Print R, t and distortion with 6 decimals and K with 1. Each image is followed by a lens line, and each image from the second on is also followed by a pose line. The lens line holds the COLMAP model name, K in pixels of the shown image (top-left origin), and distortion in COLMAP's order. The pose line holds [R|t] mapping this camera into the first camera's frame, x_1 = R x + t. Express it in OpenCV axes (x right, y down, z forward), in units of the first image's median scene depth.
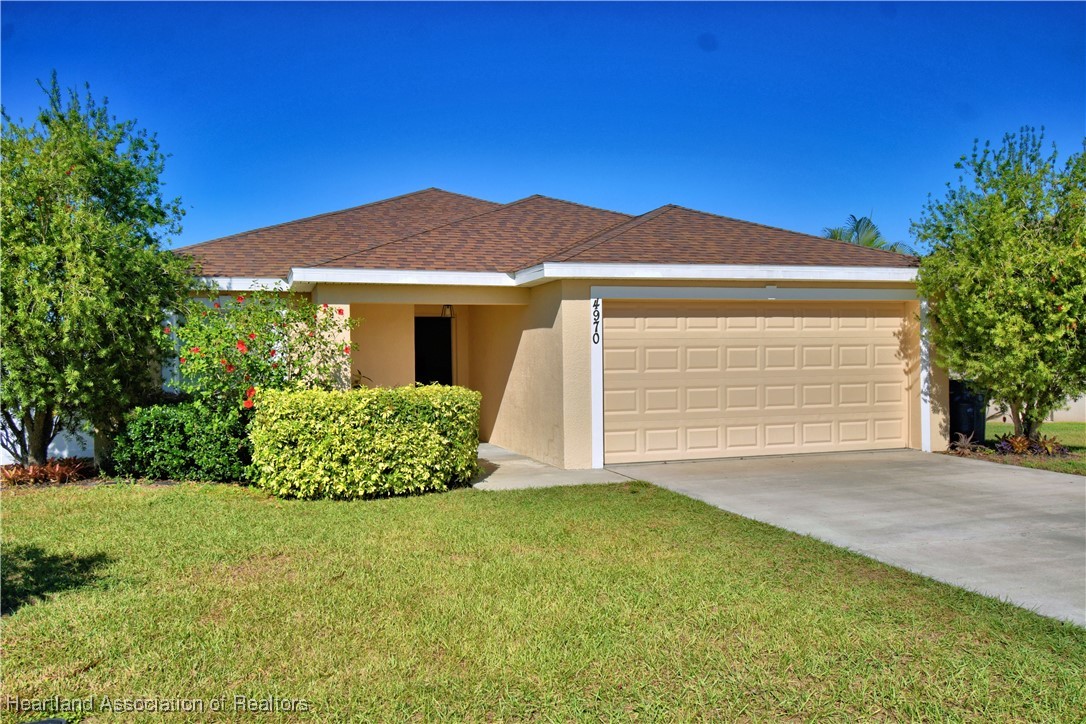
lens RADIAL K [[900.4, 0, 543.1], [0, 900.4, 357.3], [0, 0, 1]] dist [-0.011467, -0.004555]
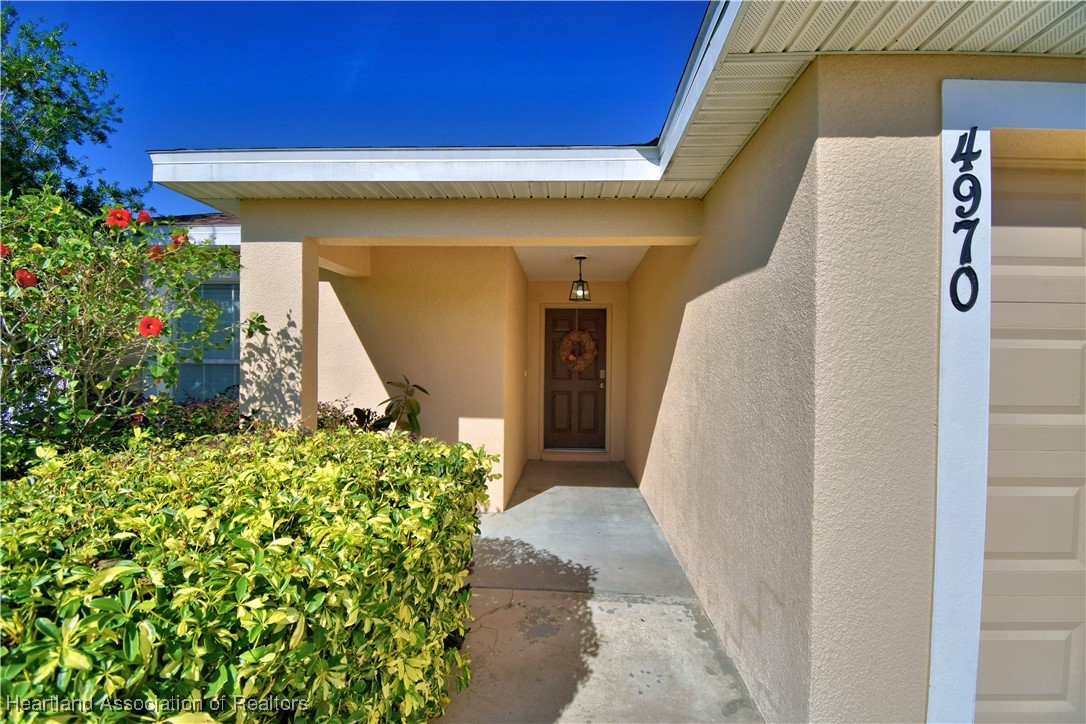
lens RADIAL K [[475.7, 0, 548.1], [0, 475.7, 361.3], [0, 0, 1]] dist [0.008658, -0.018439]
pose [[0.934156, 0.023982, -0.356058, -0.000631], [-0.020938, 0.999704, 0.012400, -0.000624], [0.356250, -0.004128, 0.934382, 0.837923]]
